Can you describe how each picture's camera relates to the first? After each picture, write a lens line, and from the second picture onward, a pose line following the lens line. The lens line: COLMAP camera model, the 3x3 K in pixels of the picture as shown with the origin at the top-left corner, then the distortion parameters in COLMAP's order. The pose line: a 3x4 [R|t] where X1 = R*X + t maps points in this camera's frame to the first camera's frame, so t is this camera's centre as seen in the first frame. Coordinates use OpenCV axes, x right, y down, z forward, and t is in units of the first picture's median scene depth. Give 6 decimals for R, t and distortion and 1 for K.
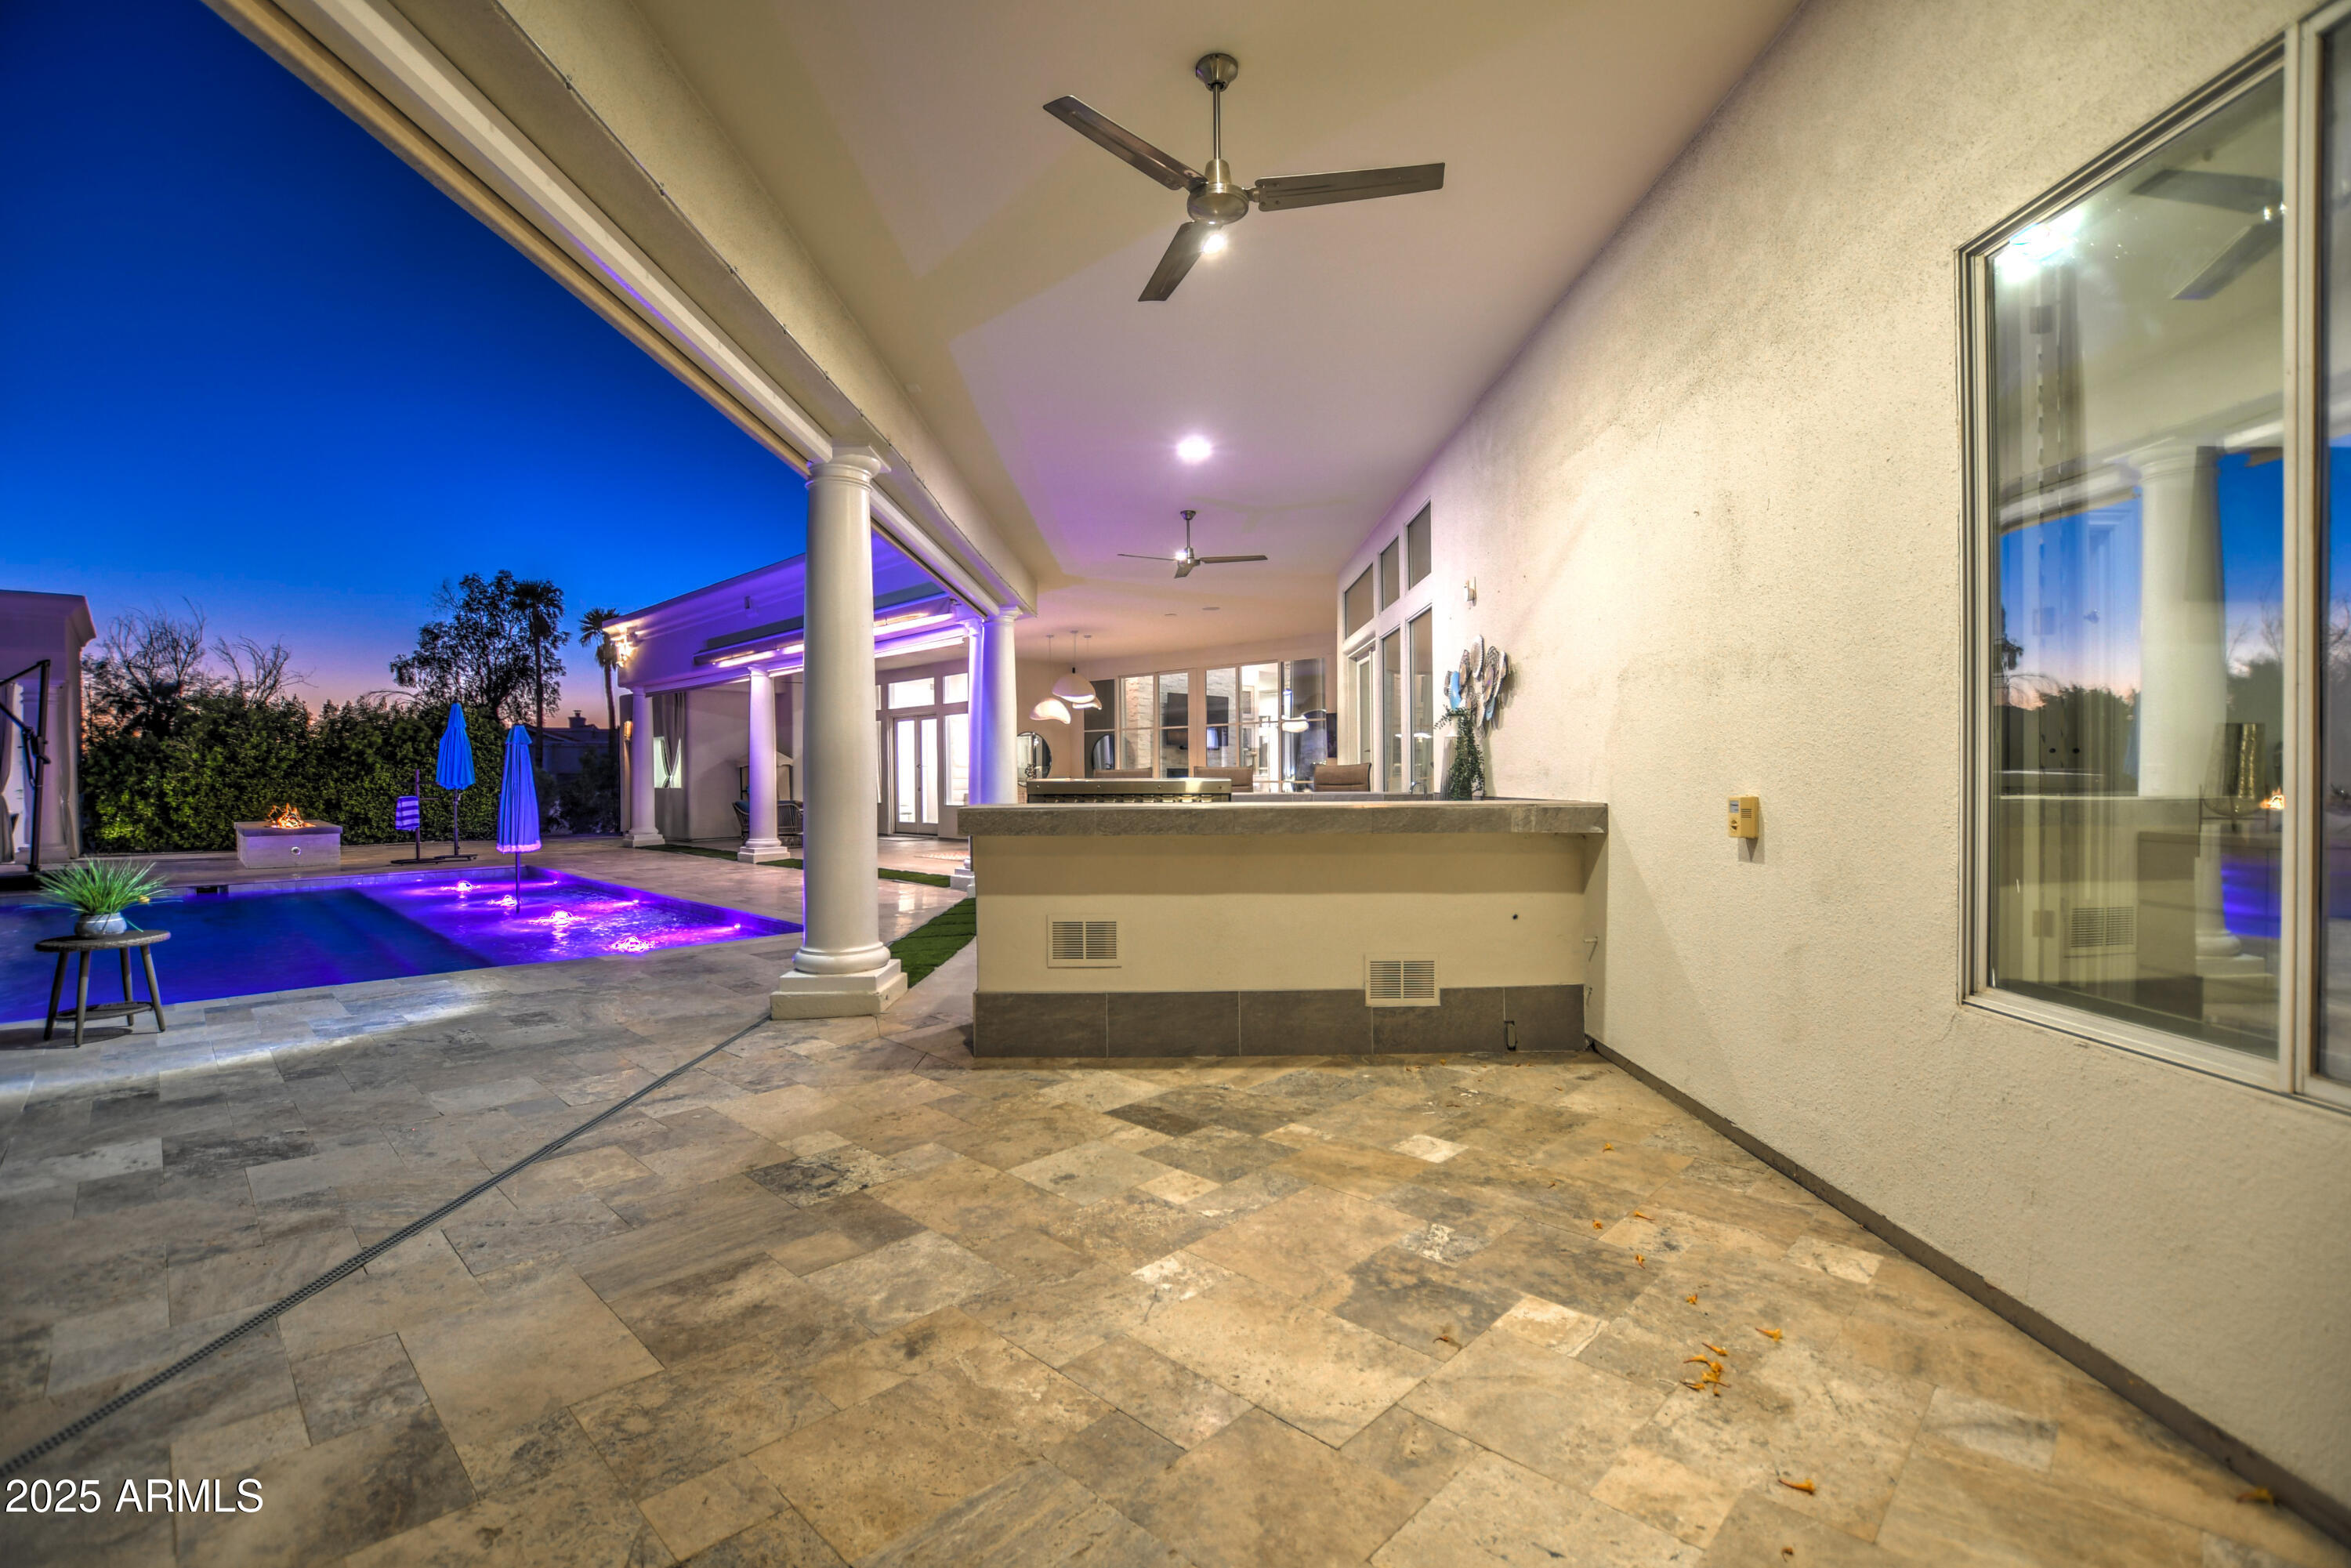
lens RADIAL K [[1042.8, 0, 1168.2], [0, 1042.8, 783.9], [0, 0, 1]] dist [-0.032008, 0.003261]
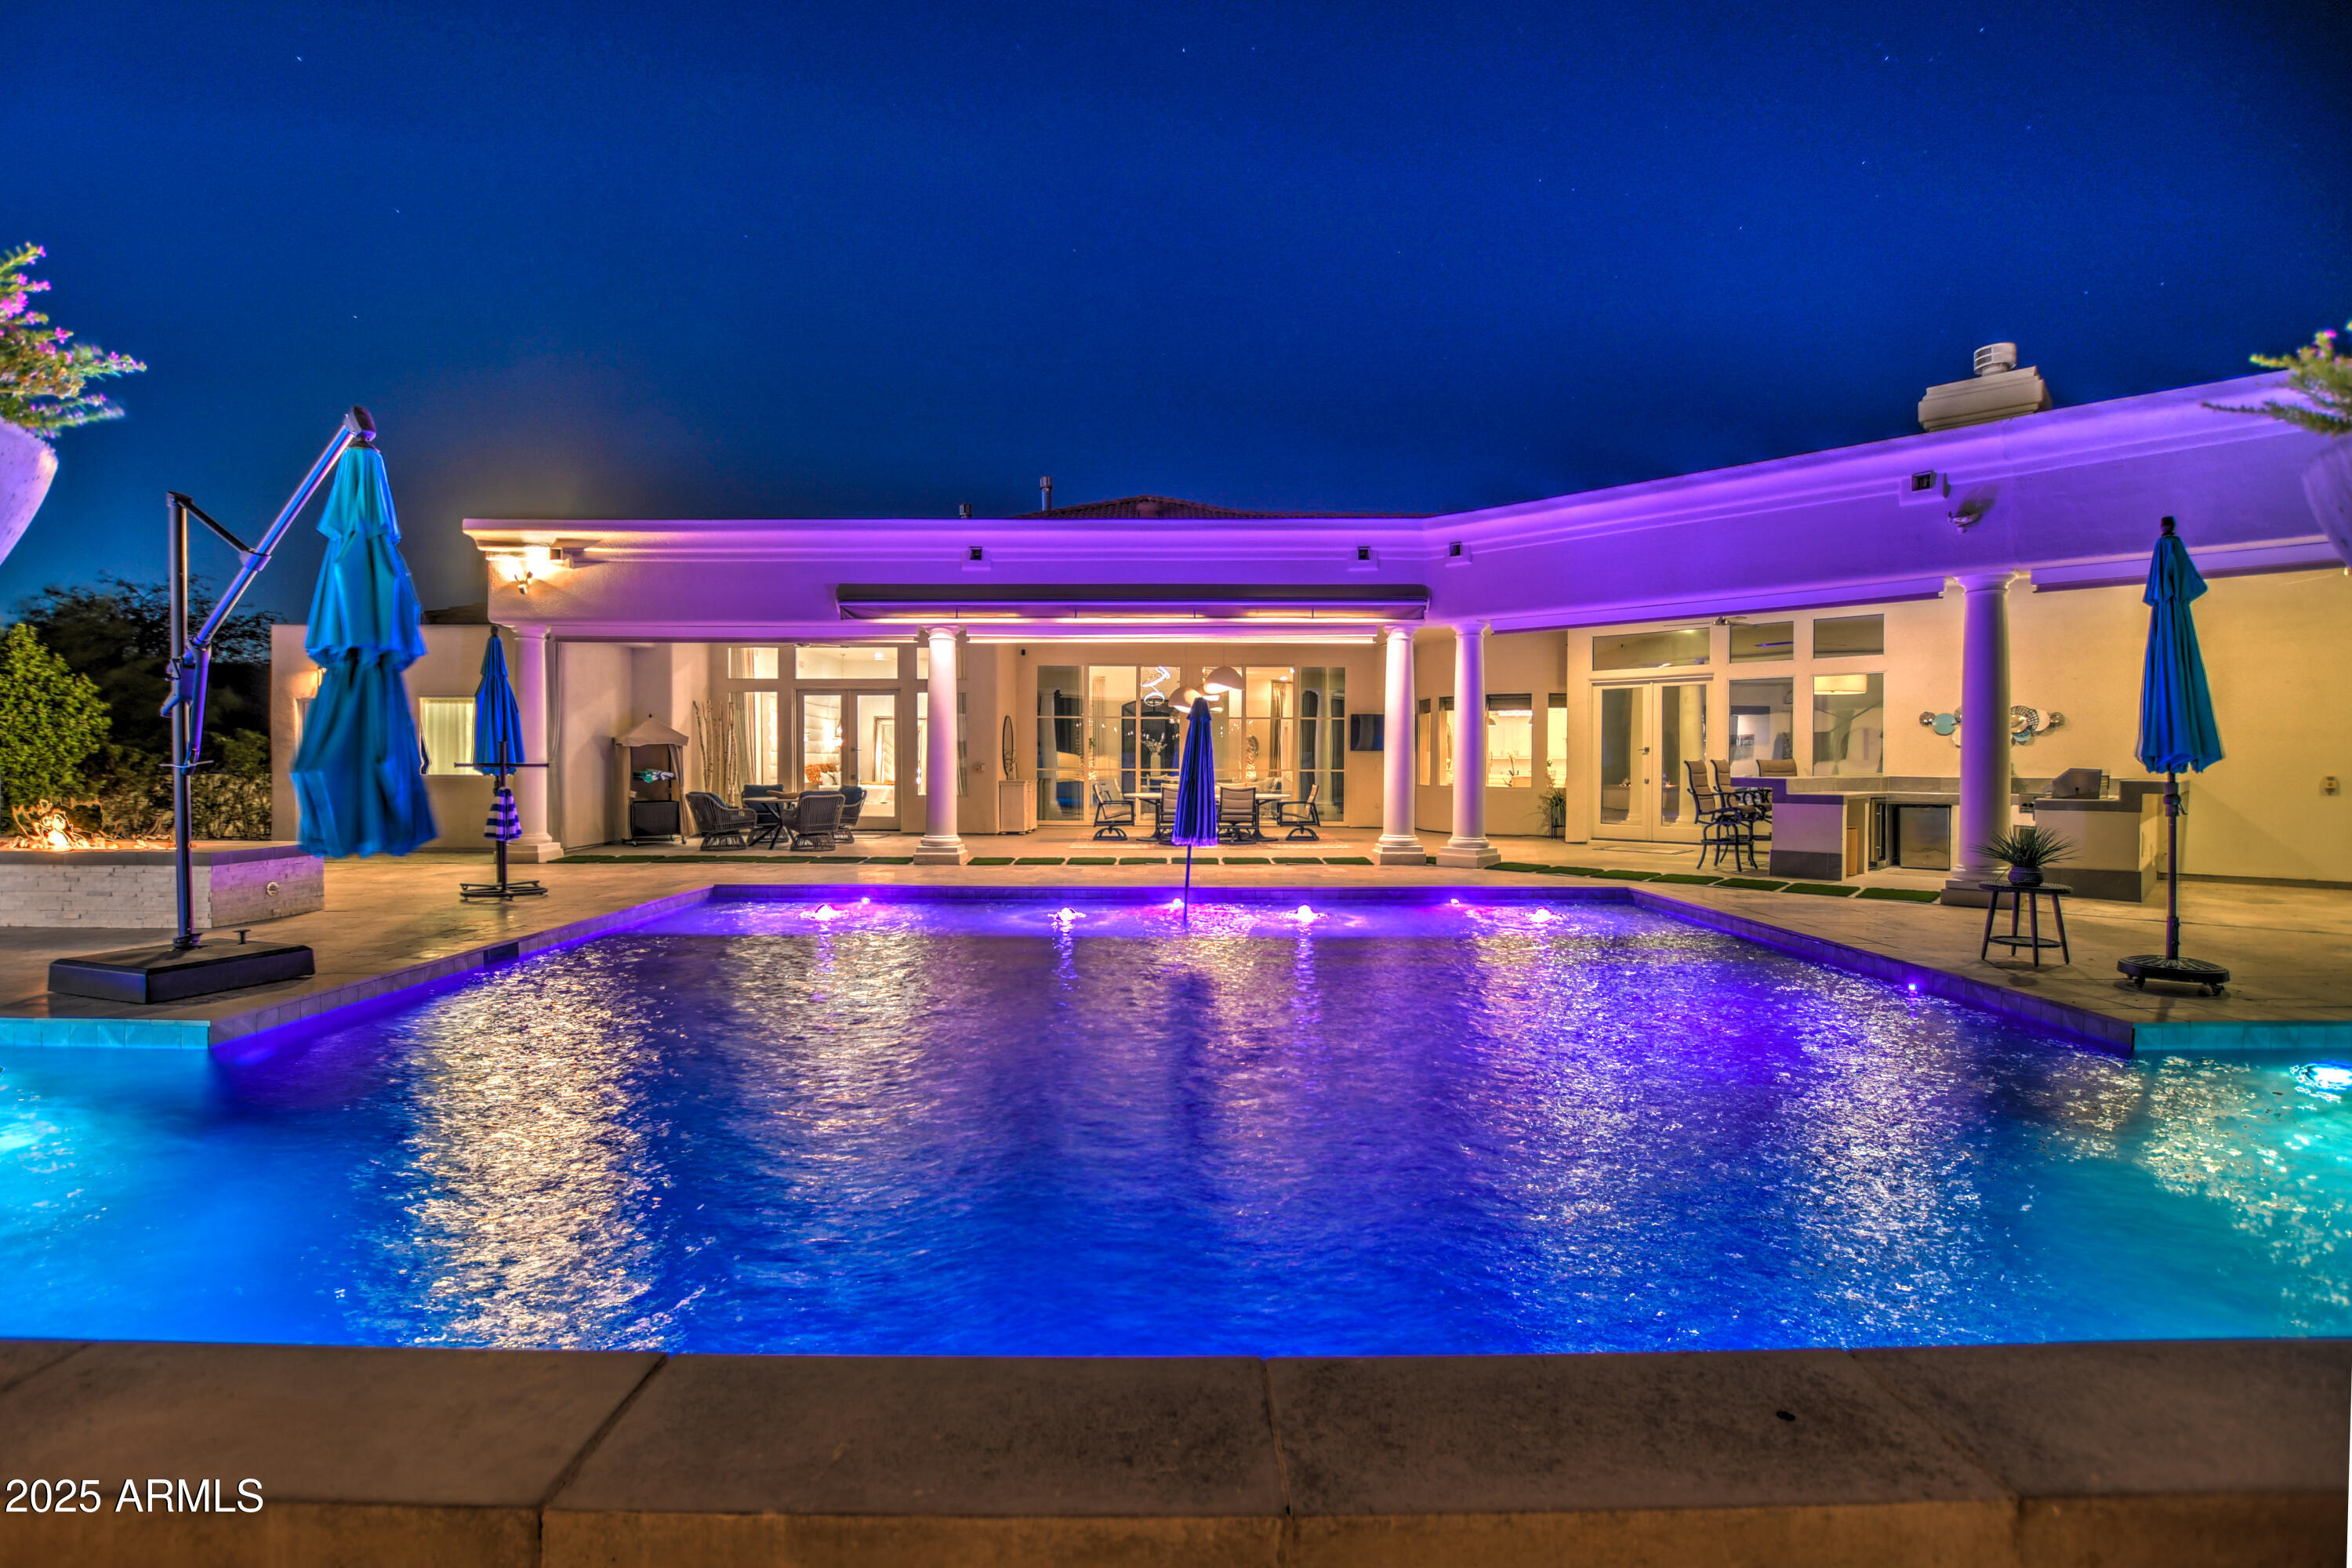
lens RADIAL K [[1097.3, 0, 1177.0], [0, 1097.3, 779.2], [0, 0, 1]] dist [-0.029210, 0.000891]
pose [[0.709497, -0.000987, 0.704707, -0.728281], [-0.000618, 0.999998, 0.002023, 0.004726], [-0.704708, -0.001871, 0.709495, 0.205930]]
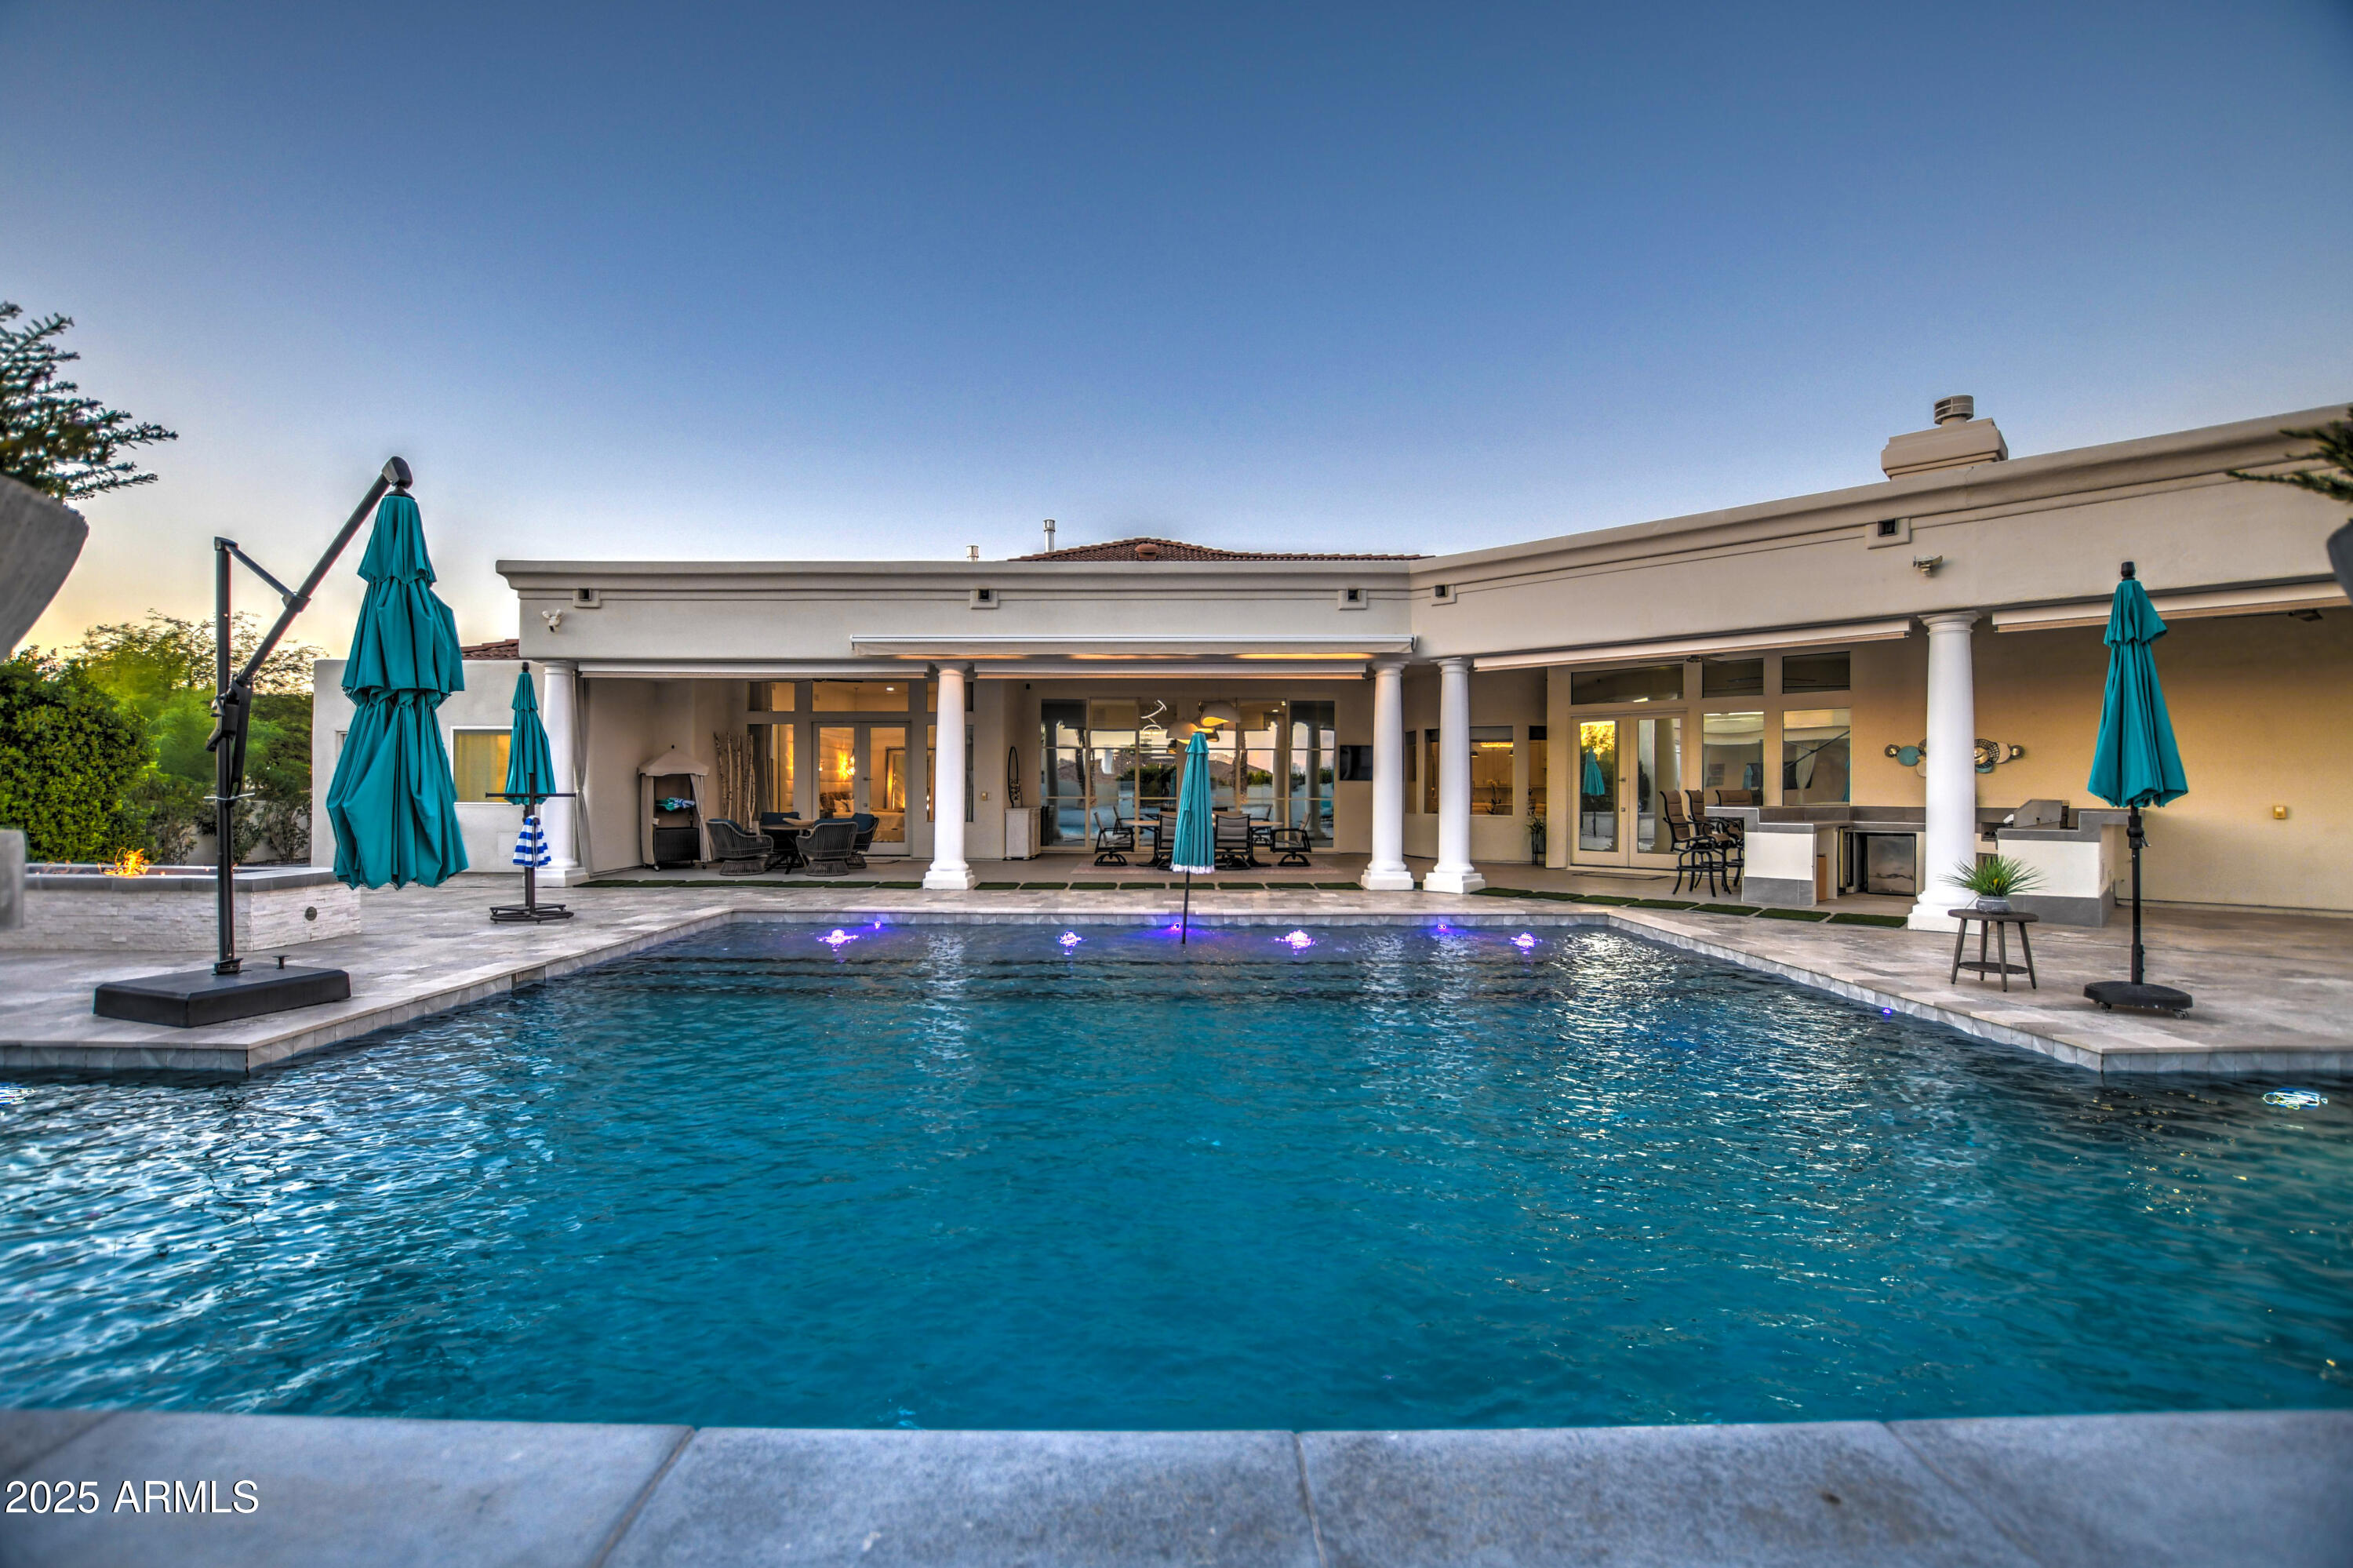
lens RADIAL K [[1043.8, 0, 1169.2], [0, 1043.8, 783.9], [0, 0, 1]] dist [-0.032008, 0.003261]
pose [[0.711590, 0.014046, 0.702455, -0.727430], [-0.001984, 0.999836, -0.017982, 0.002382], [-0.702593, 0.011403, 0.711501, 0.209710]]
